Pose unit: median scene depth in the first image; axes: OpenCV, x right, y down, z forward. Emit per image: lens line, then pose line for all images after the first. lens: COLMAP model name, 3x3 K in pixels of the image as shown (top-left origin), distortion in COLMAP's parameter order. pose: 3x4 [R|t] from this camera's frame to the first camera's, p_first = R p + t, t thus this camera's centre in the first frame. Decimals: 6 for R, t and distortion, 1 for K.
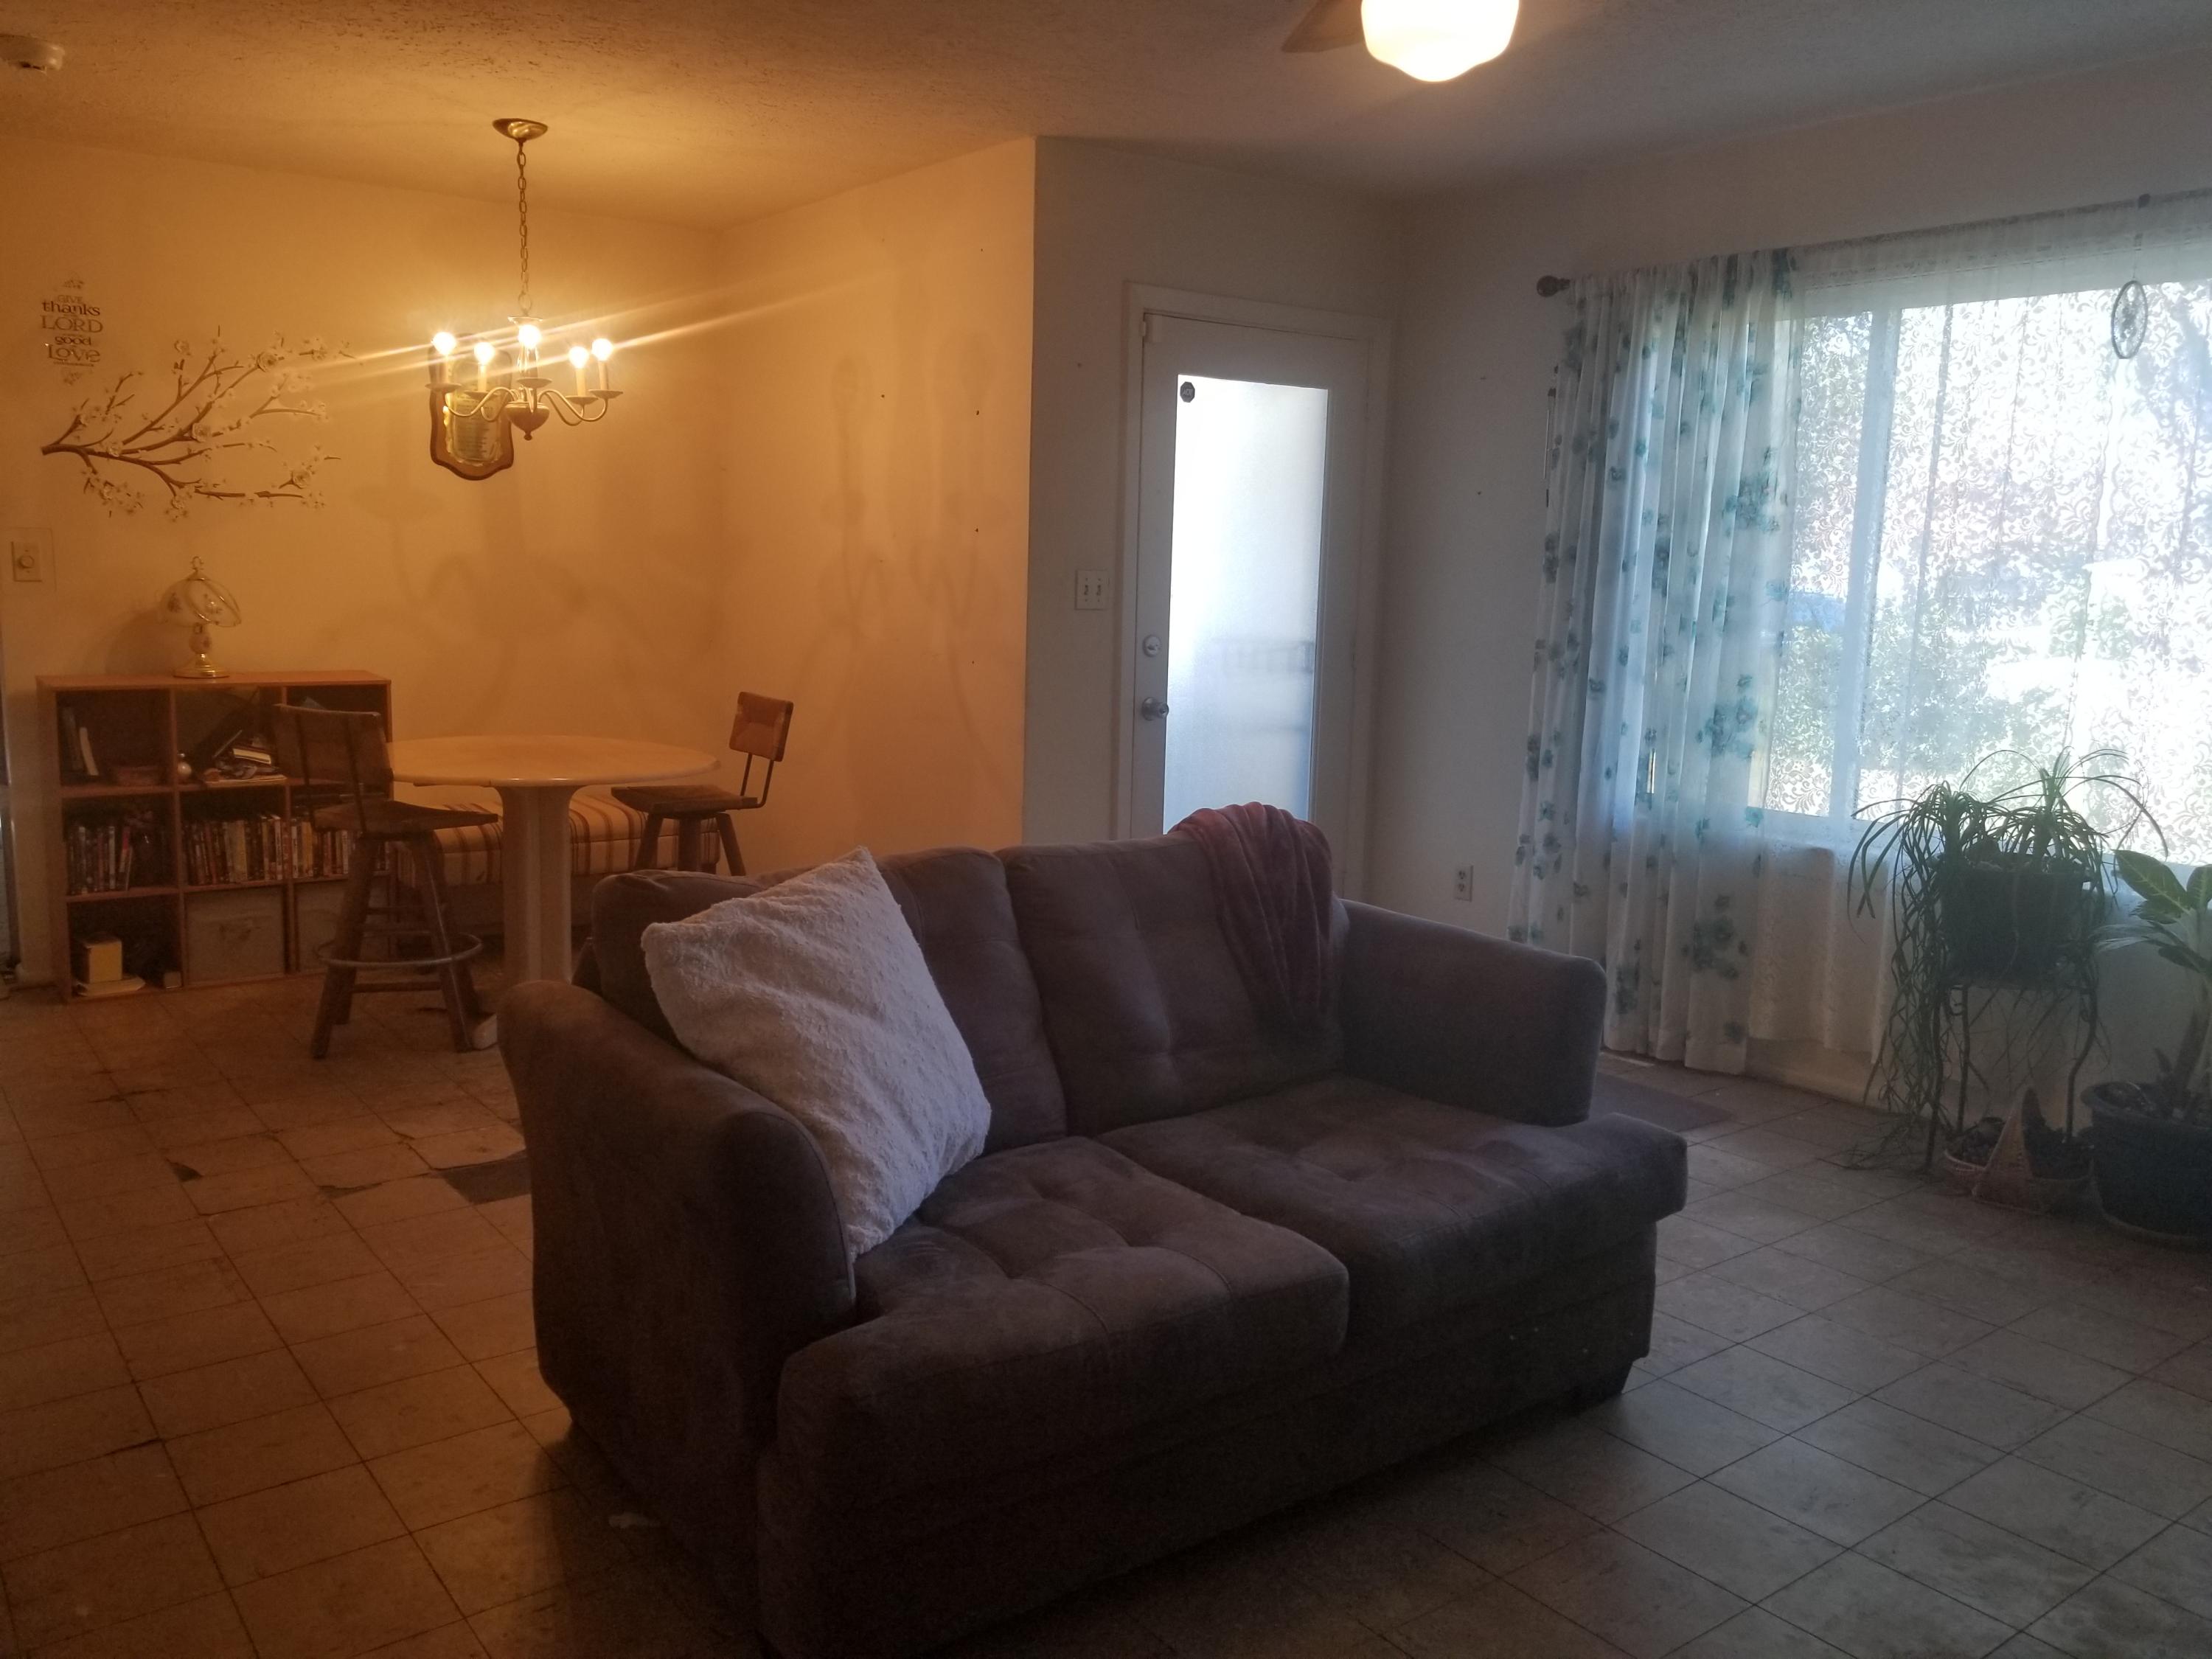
lens RADIAL K [[1723.1, 0, 1106.0], [0, 1723.1, 829.5], [0, 0, 1]] dist [0.065251, -0.099720]
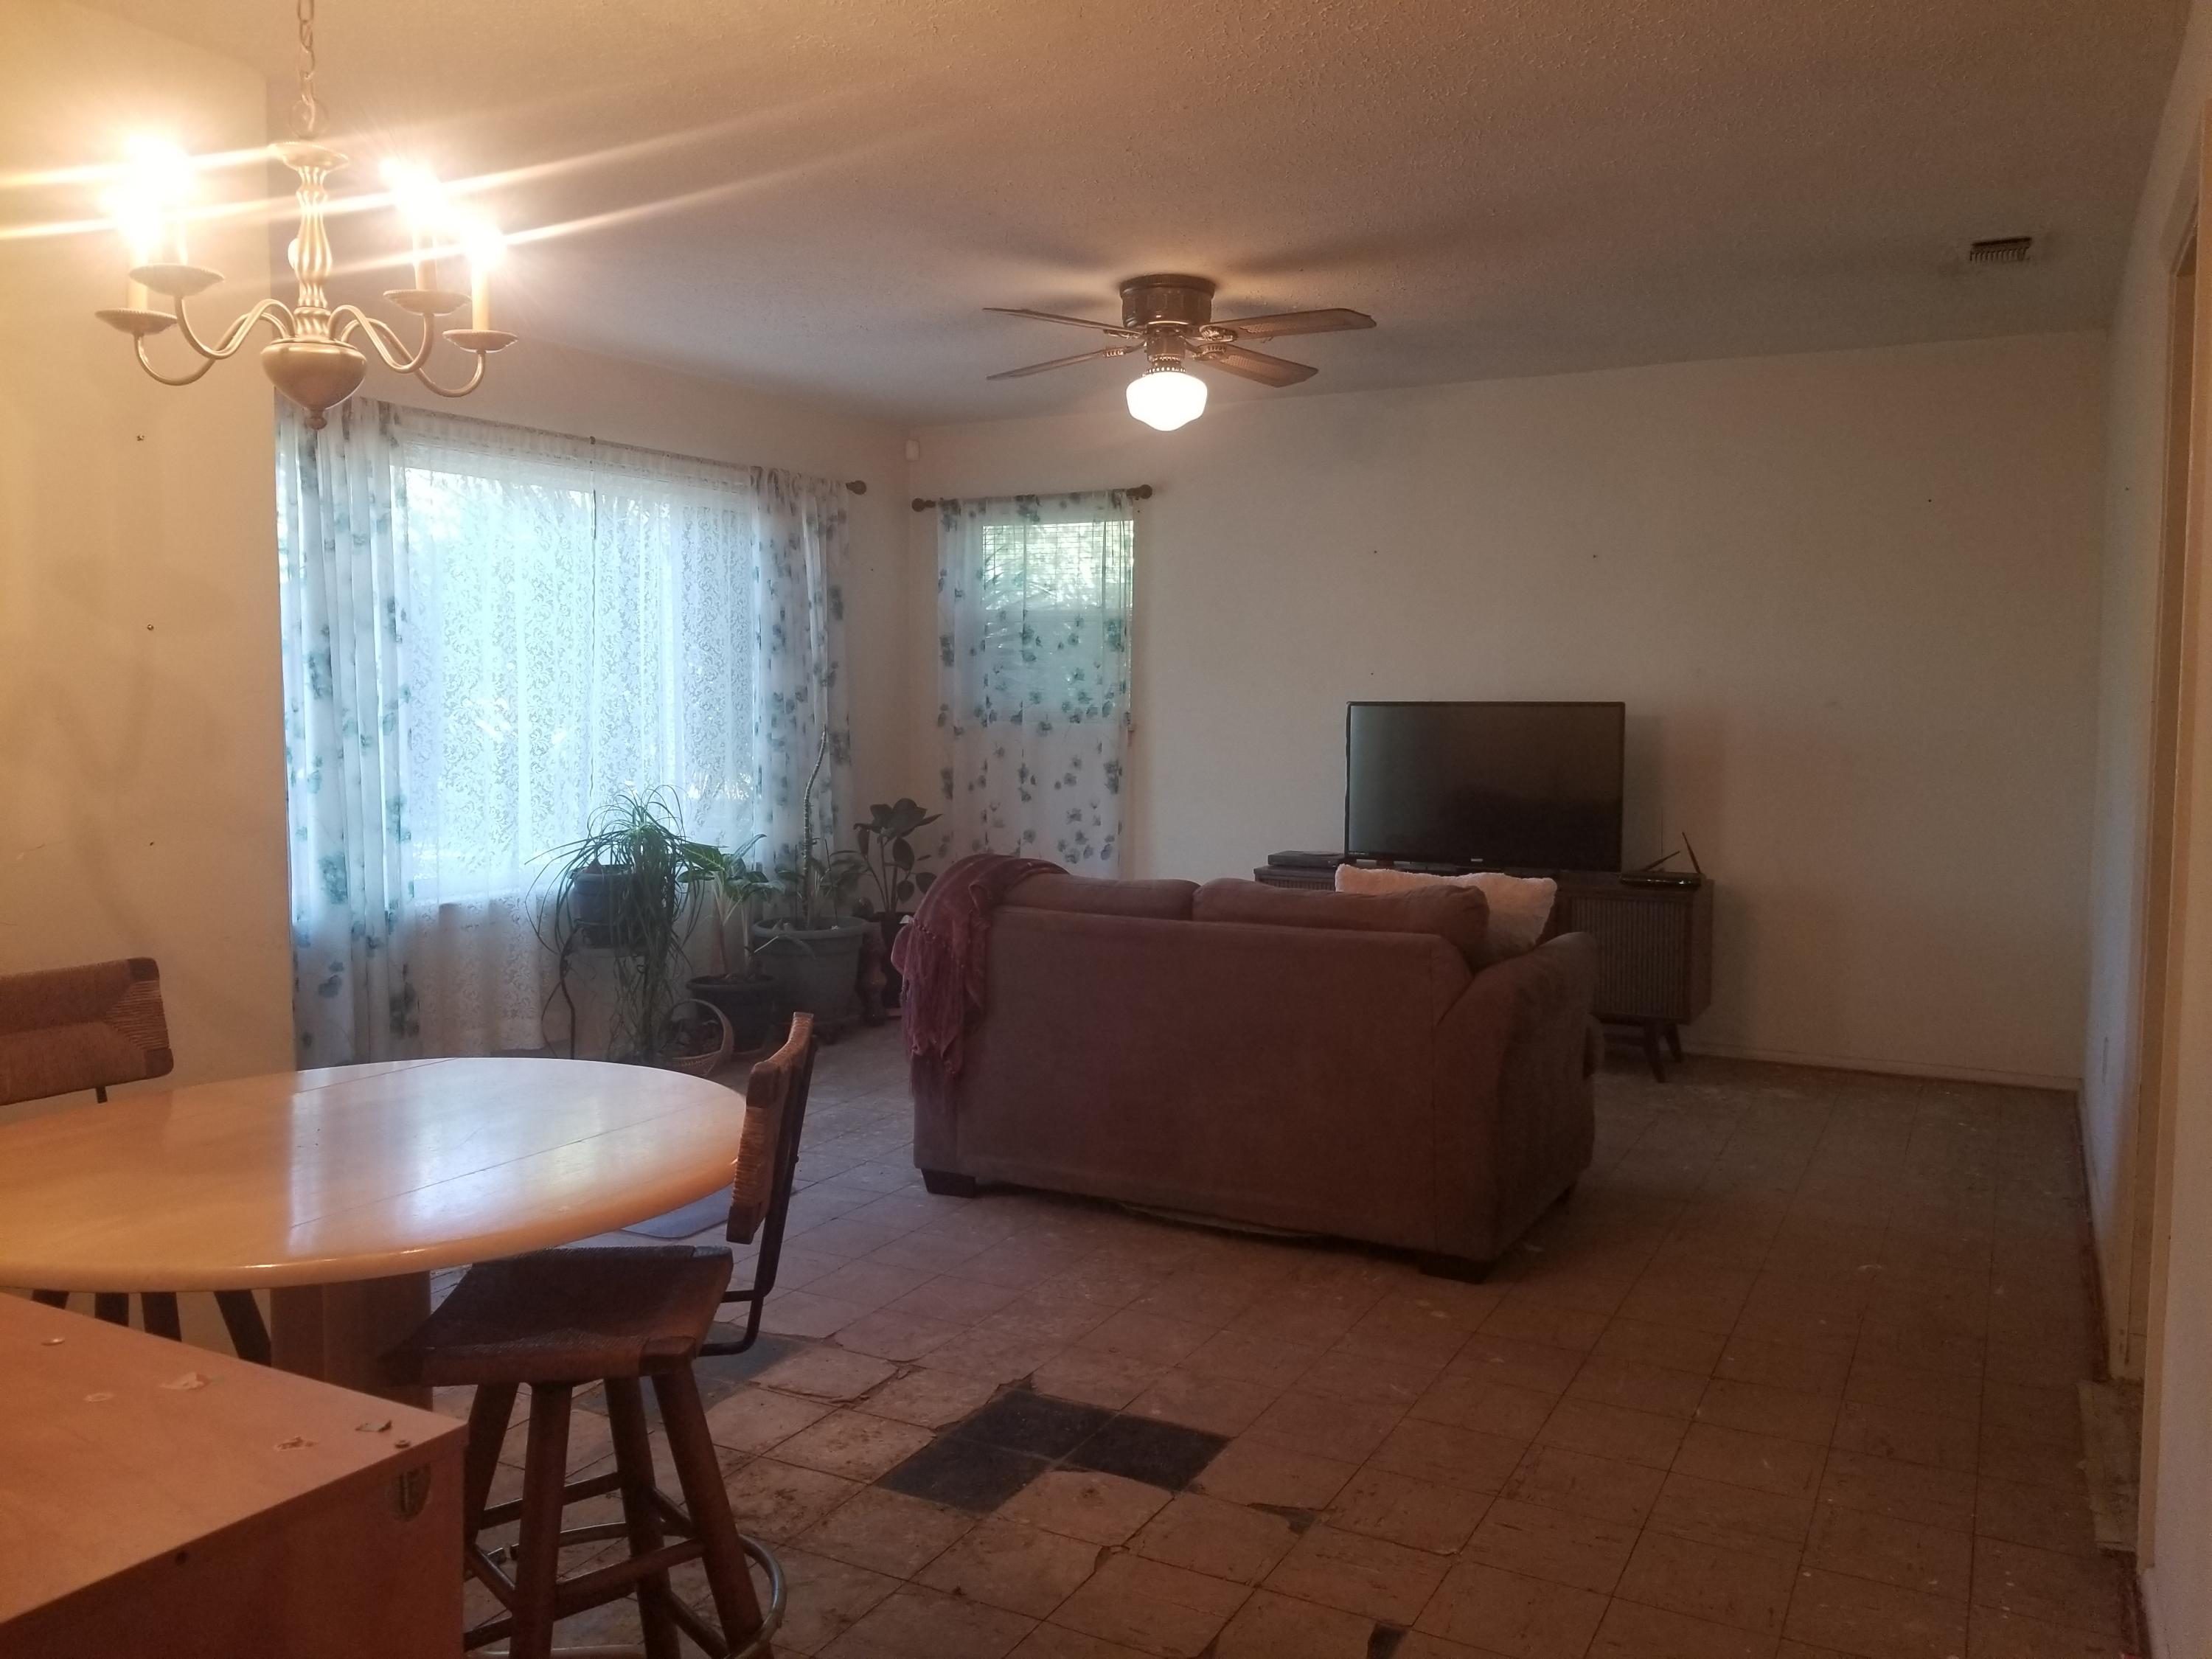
lens RADIAL K [[1678.8, 0, 1032.2], [0, 1678.8, 827.6], [0, 0, 1]] dist [0.096588, -0.146313]
pose [[-0.376476, -0.097250, 0.921308, -0.804412], [0.138884, 0.977312, 0.159913, -0.168472], [-0.915957, 0.188158, -0.354428, 1.004217]]
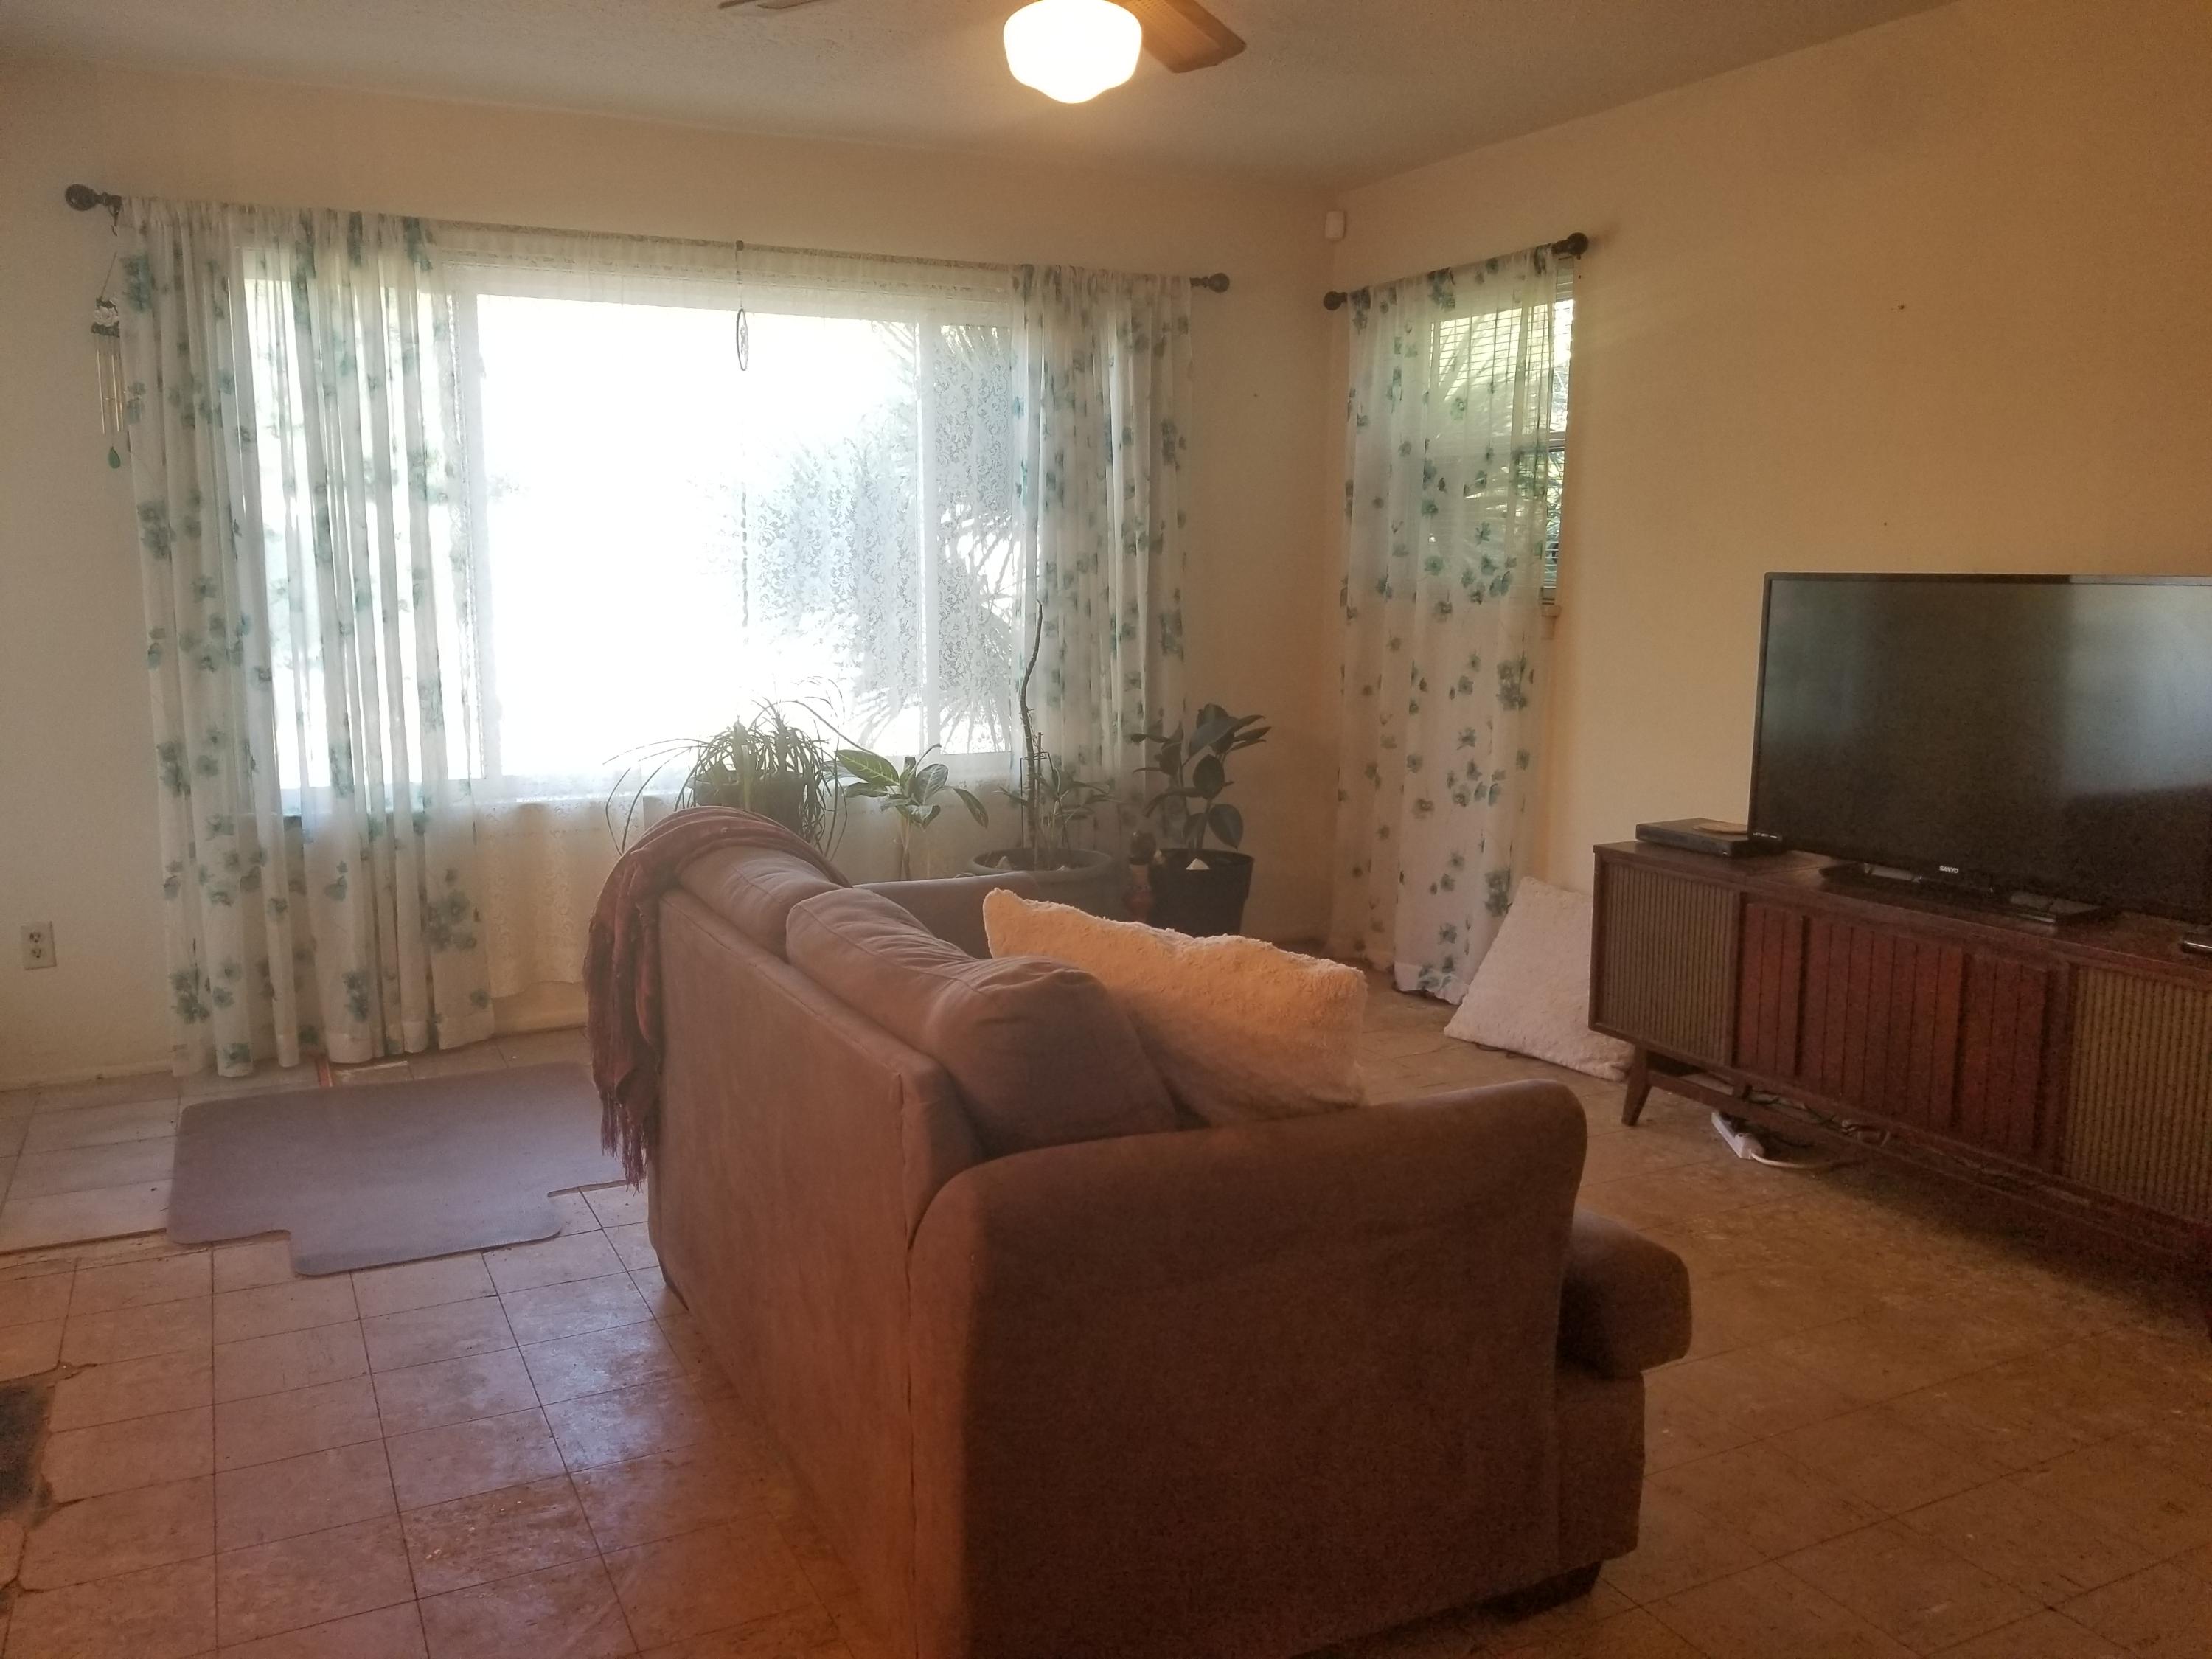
lens RADIAL K [[1678.8, 0, 1032.2], [0, 1678.8, 827.6], [0, 0, 1]] dist [0.096588, -0.146313]
pose [[0.216165, -0.175339, 0.960484, -0.504890], [0.160790, 0.976704, 0.142113, -0.070297], [-0.963026, 0.123717, 0.239322, 0.443327]]
